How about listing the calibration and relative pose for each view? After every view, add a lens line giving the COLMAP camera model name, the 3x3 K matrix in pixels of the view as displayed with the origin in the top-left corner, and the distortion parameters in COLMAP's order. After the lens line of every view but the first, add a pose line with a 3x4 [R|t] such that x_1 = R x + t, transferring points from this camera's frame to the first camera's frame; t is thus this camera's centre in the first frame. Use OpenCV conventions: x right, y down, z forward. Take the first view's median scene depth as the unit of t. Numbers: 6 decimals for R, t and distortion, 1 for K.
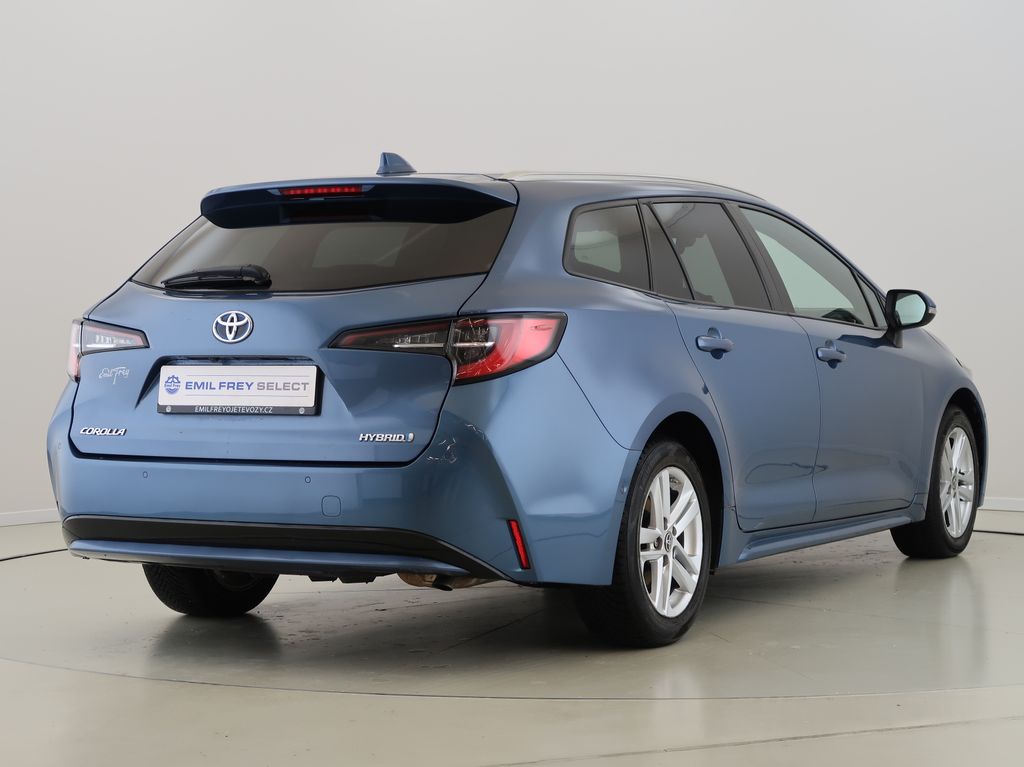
lens RADIAL K [[721.3, 0, 512.1], [0, 721.3, 386.3], [0, 0, 1]] dist [-0.007065, 0.000998]
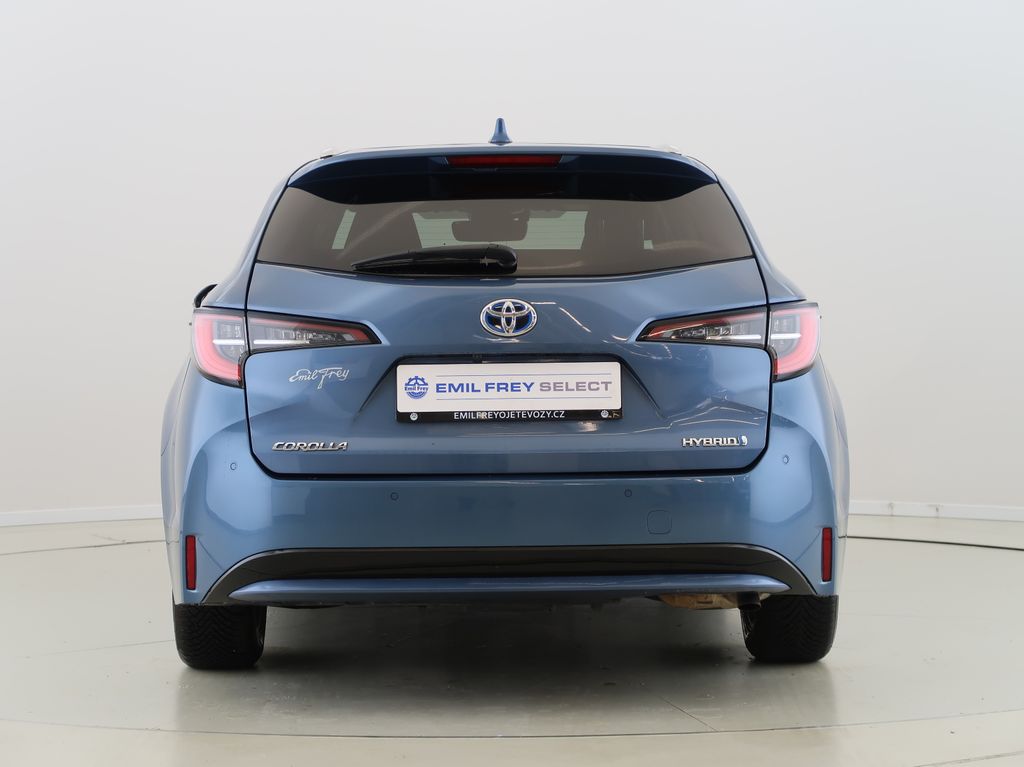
lens RADIAL K [[803.8, 0, 512.1], [0, 803.8, 379.0], [0, 0, 1]] dist [-0.001560, 0.000407]
pose [[0.984914, -0.018730, 0.172025, -0.532600], [0.019620, 0.999801, -0.003473, -0.006719], [-0.171926, 0.006796, 0.985086, 0.062132]]
